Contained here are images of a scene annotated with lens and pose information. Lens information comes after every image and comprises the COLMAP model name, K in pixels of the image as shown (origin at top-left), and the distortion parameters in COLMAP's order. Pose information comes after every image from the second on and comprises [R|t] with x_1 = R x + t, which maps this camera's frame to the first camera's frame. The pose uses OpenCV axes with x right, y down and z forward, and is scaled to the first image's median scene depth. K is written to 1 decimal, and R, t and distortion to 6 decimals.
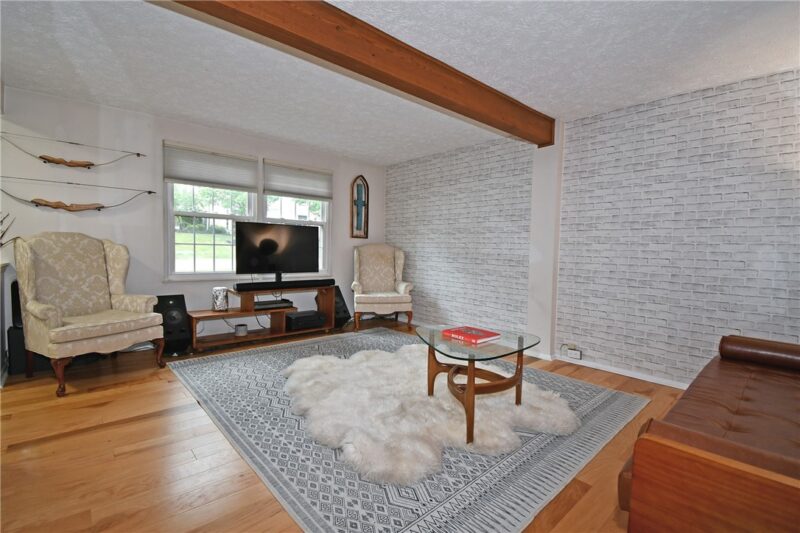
lens RADIAL K [[363.5, 0, 397.1], [0, 363.5, 263.7], [0, 0, 1]] dist [0.028132, -0.000057]
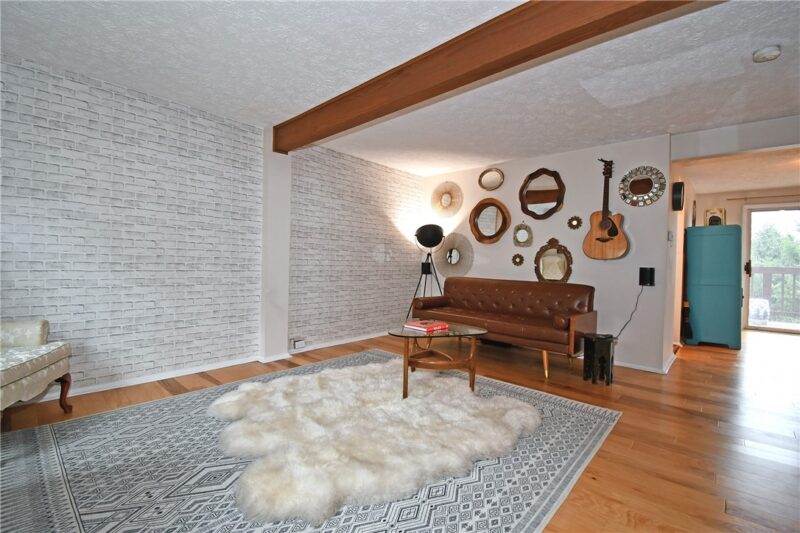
lens RADIAL K [[363.9, 0, 397.7], [0, 363.9, 258.7], [0, 0, 1]] dist [-0.002898, -0.000845]
pose [[-0.105502, -0.018285, 0.994251, -0.545823], [0.016463, 0.999662, 0.020132, -0.030698], [-0.994283, 0.018492, -0.105165, 0.655475]]
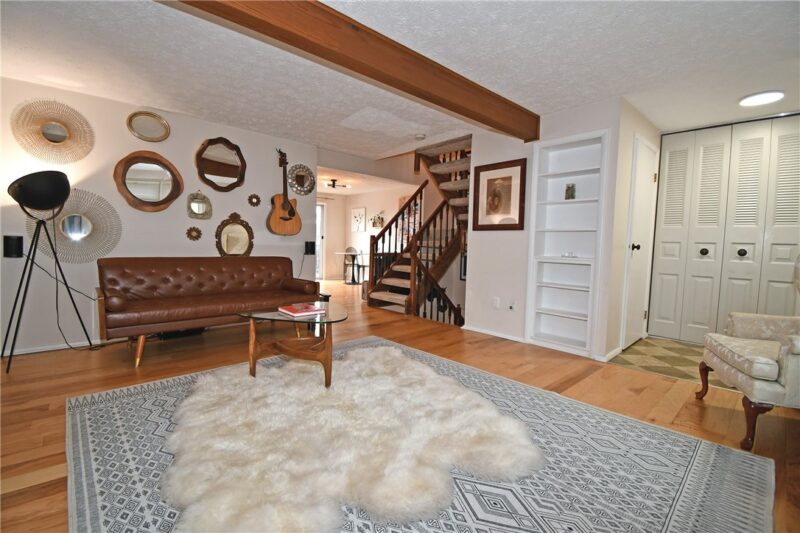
lens RADIAL K [[350.9, 0, 395.7], [0, 350.9, 264.8], [0, 0, 1]] dist [-0.000192, -0.000416]
pose [[-0.998820, -0.040713, -0.026483, -0.030793], [-0.043227, 0.993788, 0.102554, -0.035758], [0.022143, 0.103577, -0.994375, 1.108988]]
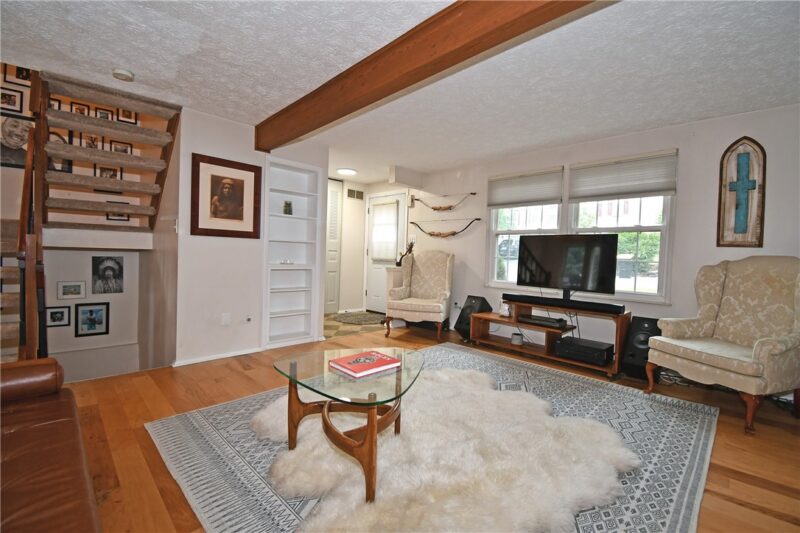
lens RADIAL K [[350.9, 0, 395.7], [0, 350.9, 264.8], [0, 0, 1]] dist [-0.000192, -0.000416]
pose [[0.049702, 0.010698, -0.998707, 0.509701], [-0.070223, 0.997505, 0.007190, -0.011737], [0.996292, 0.069775, 0.050329, 0.543303]]
